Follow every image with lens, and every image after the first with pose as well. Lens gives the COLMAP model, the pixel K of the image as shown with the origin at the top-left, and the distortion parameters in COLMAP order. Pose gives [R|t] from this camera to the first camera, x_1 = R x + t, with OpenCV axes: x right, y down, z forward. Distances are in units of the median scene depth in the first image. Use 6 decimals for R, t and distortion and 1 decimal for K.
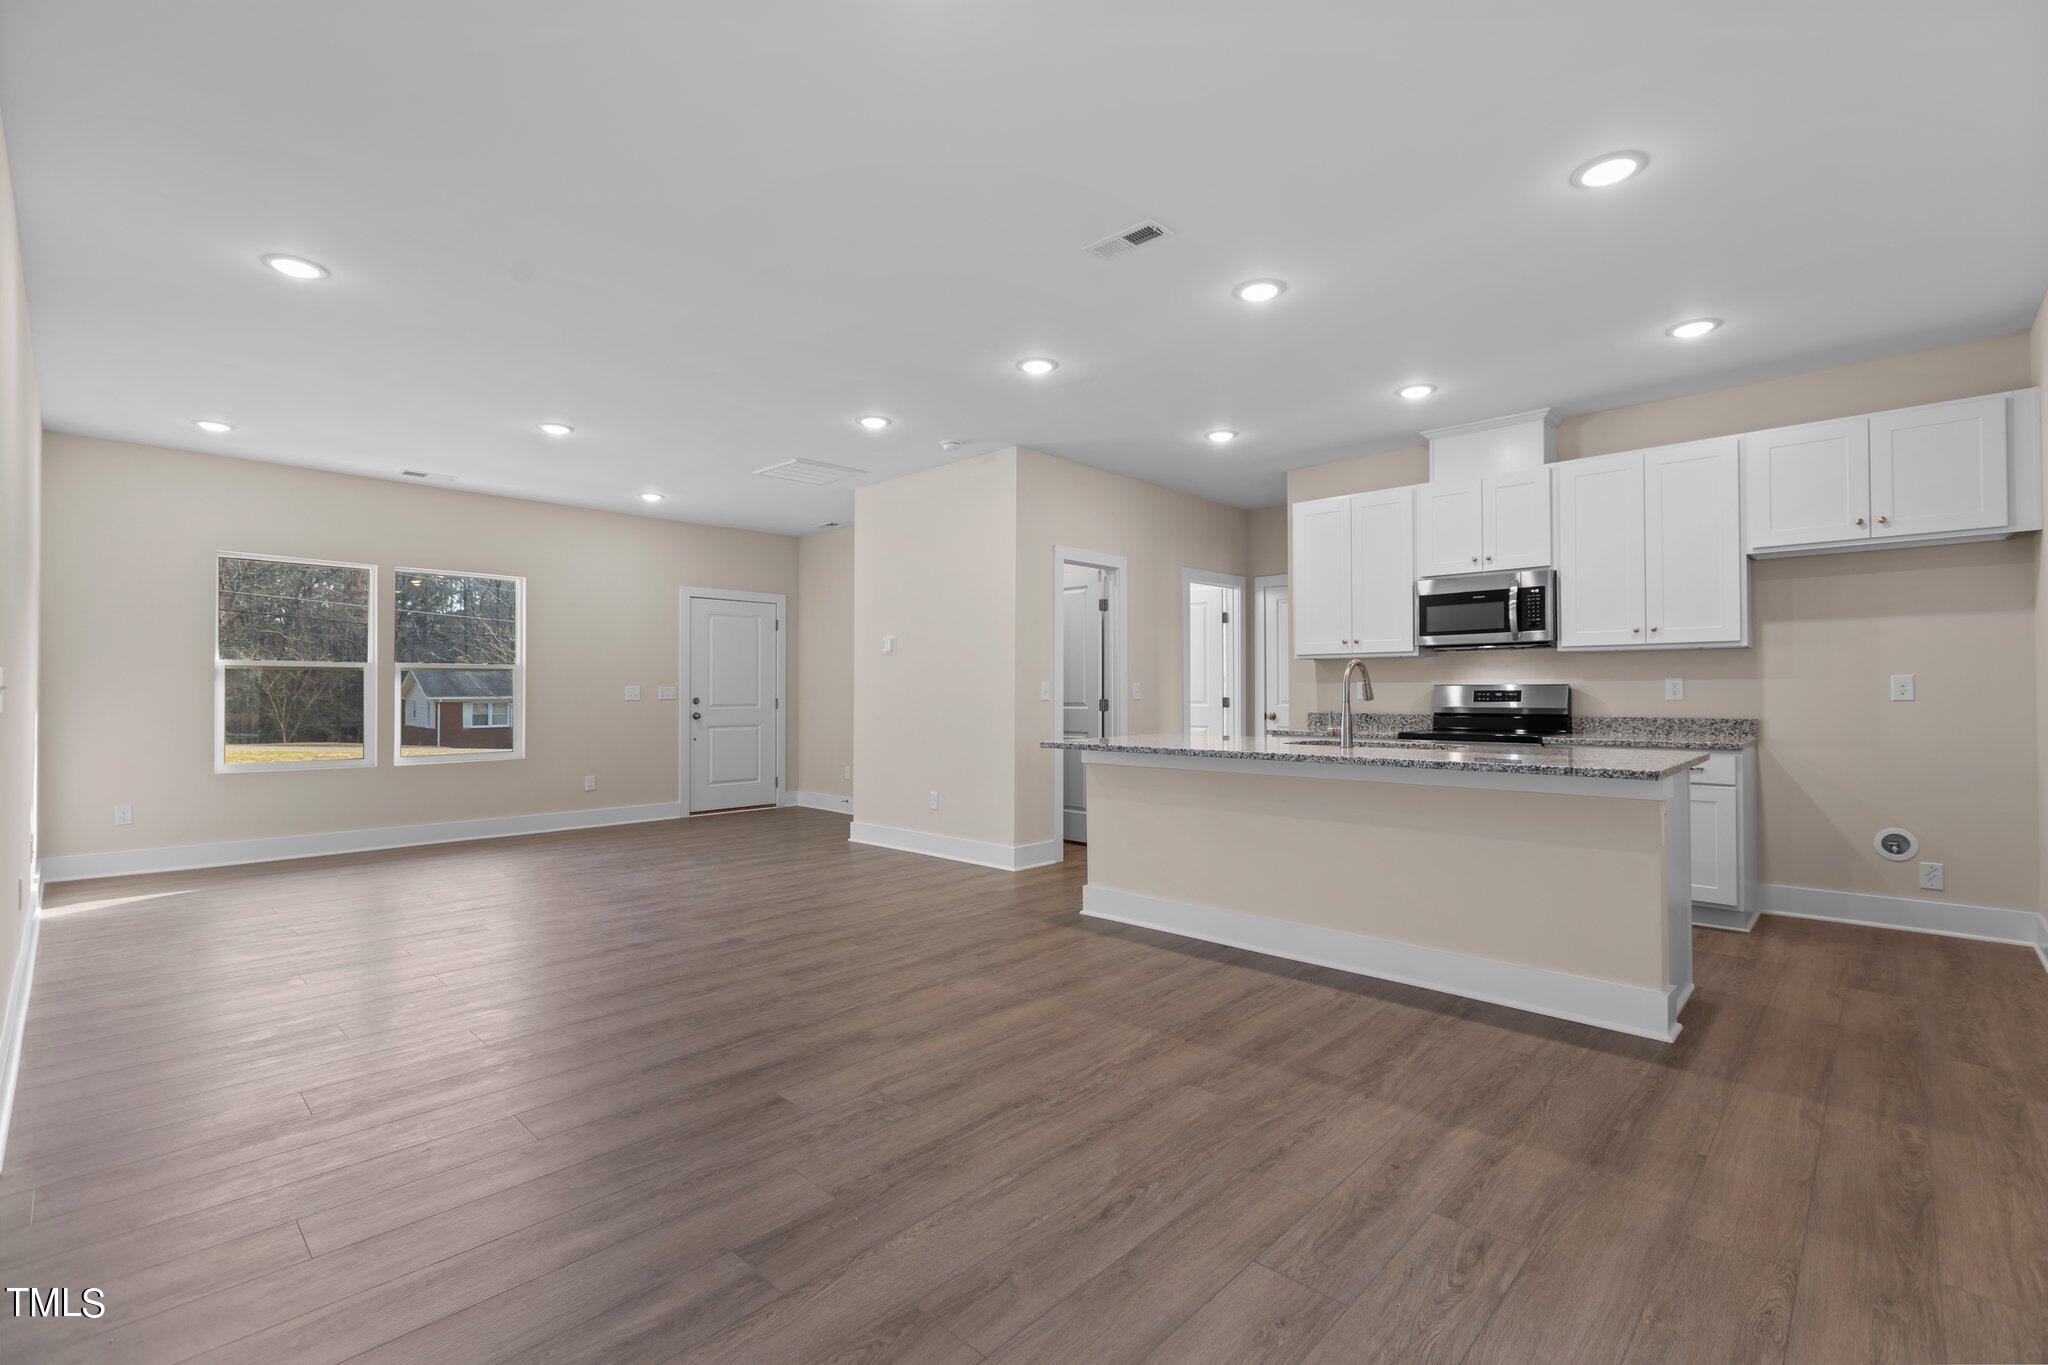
lens RADIAL K [[919.7, 0, 1037.0], [0, 919.7, 683.4], [0, 0, 1]] dist [0.003591, -0.001694]
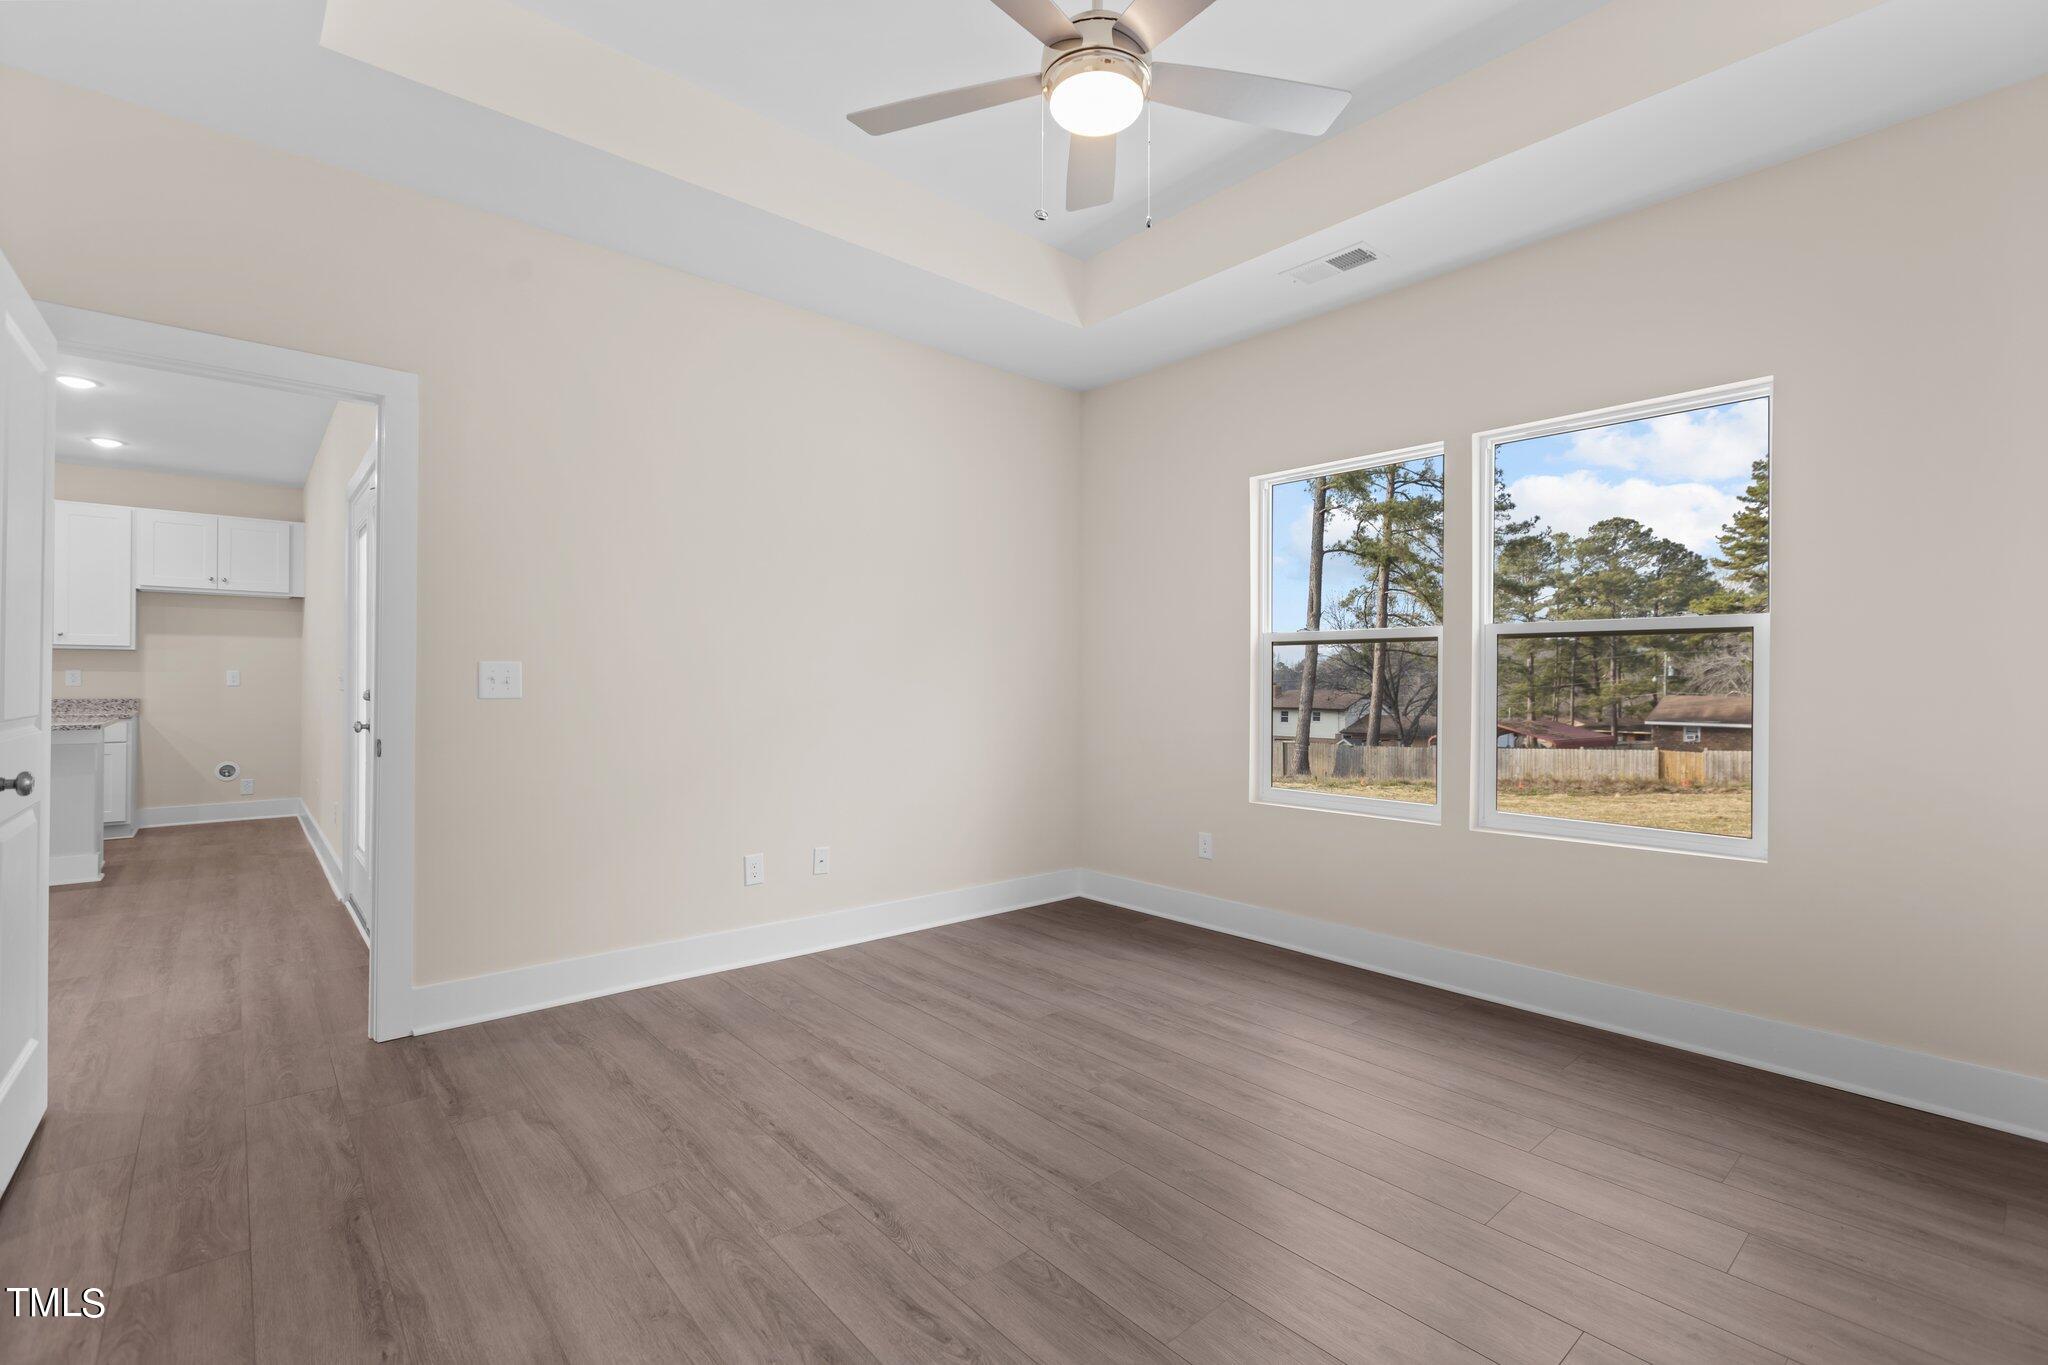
lens RADIAL K [[919.7, 0, 1026.2], [0, 919.7, 677.4], [0, 0, 1]] dist [0.003591, -0.001694]
pose [[0.110120, 0.007959, 0.993886, -0.553549], [-0.019210, 0.999798, -0.005878, -0.014519], [-0.993733, -0.018445, 0.110251, -0.601901]]
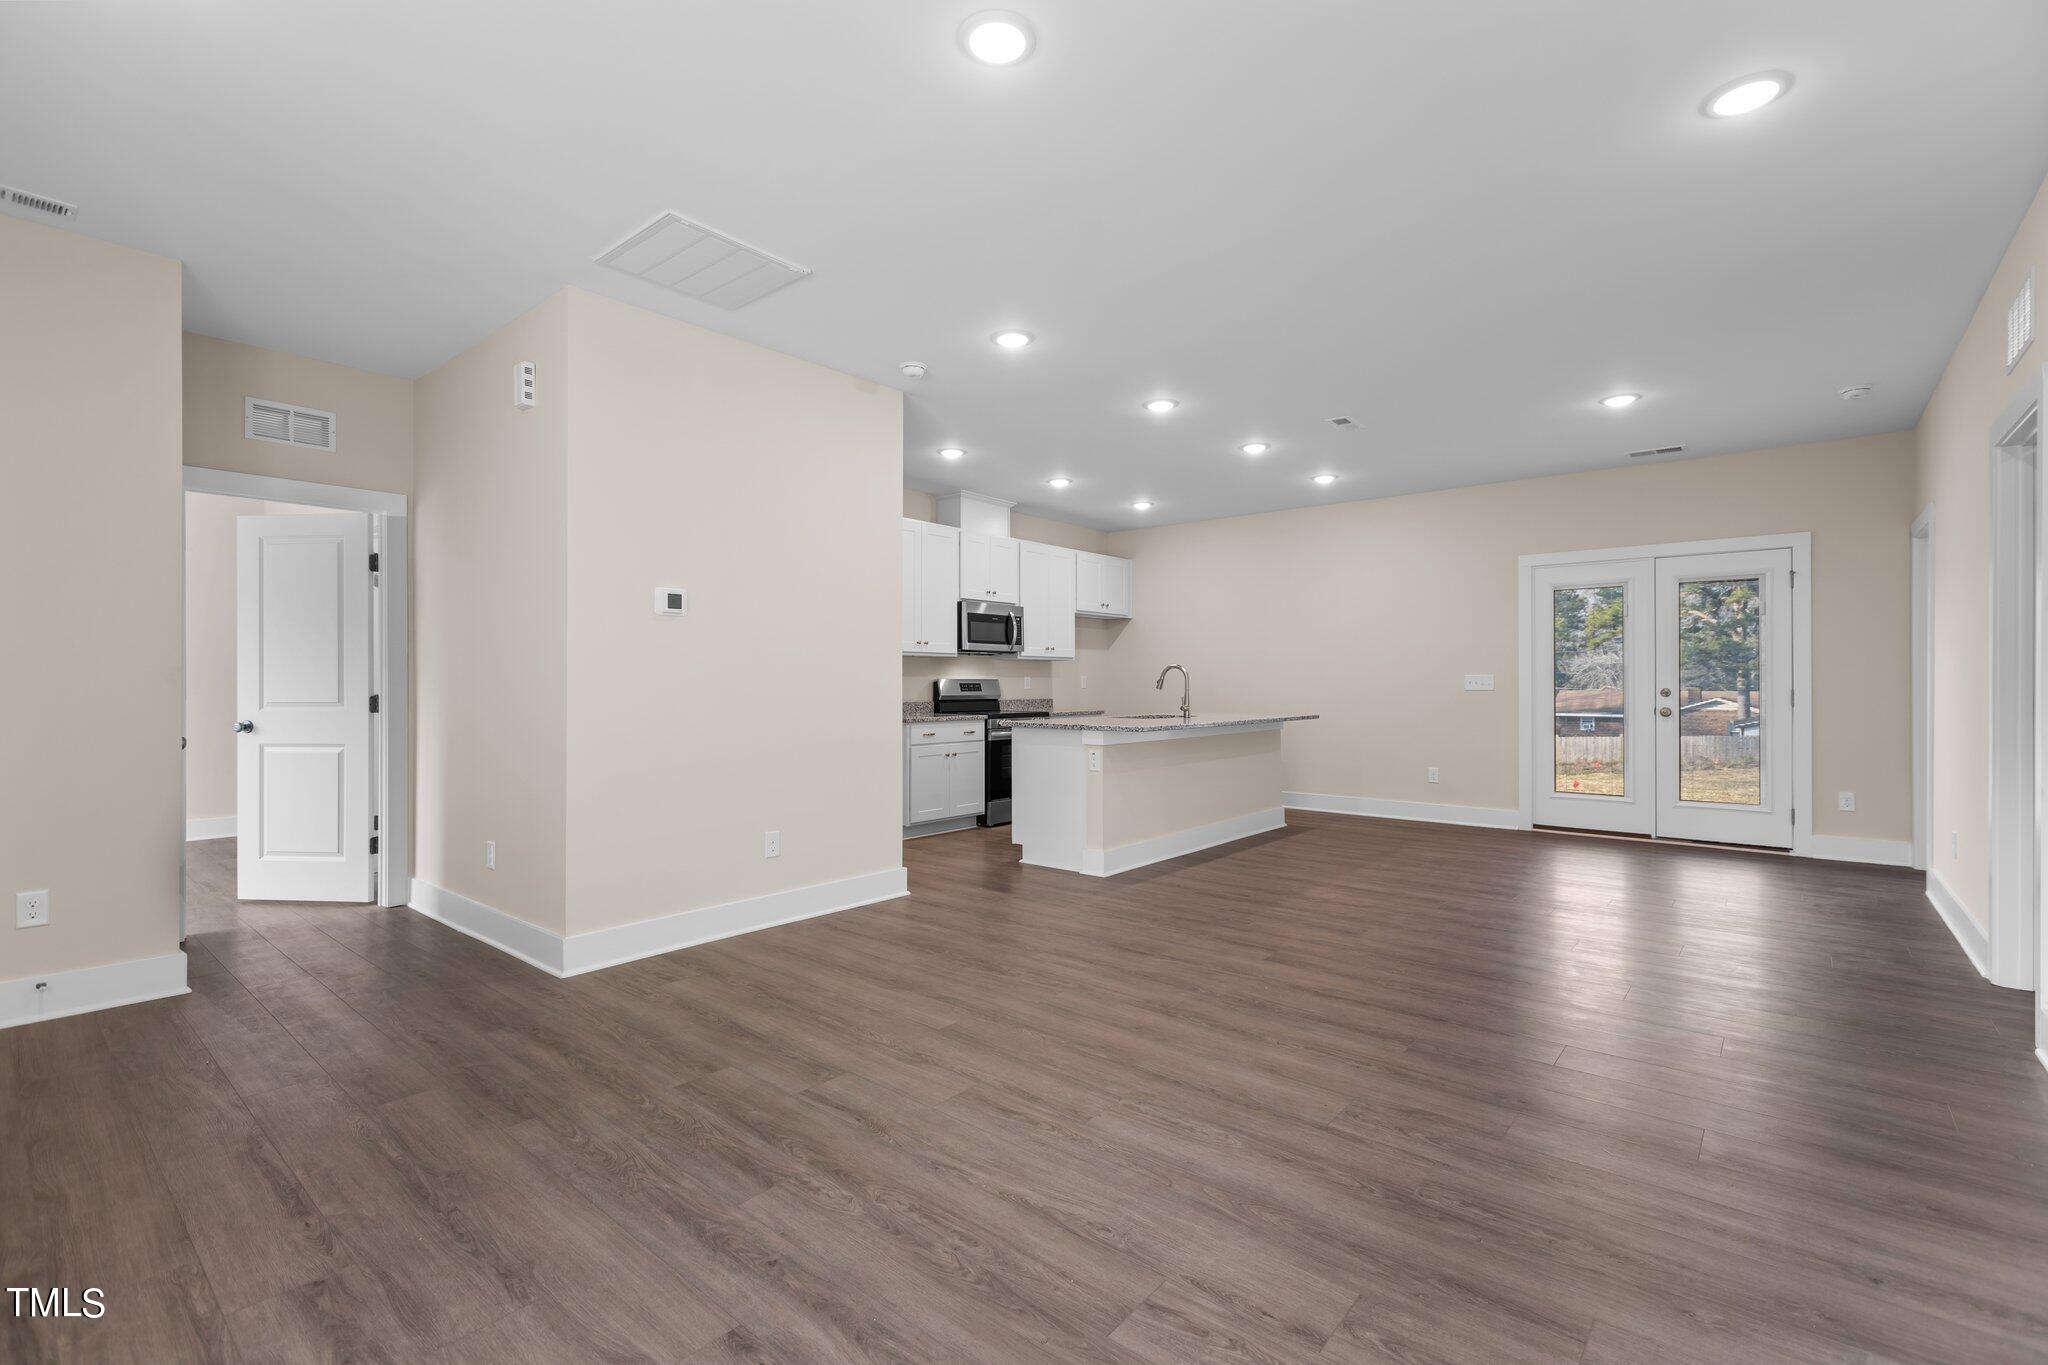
lens RADIAL K [[919.7, 0, 1021.5], [0, 919.7, 686.9], [0, 0, 1]] dist [0.003591, -0.001694]
pose [[-0.055011, -0.001288, 0.998485, -1.107344], [-0.011177, 0.999937, 0.000674, 0.013462], [-0.998423, -0.011123, -0.055022, 1.186472]]
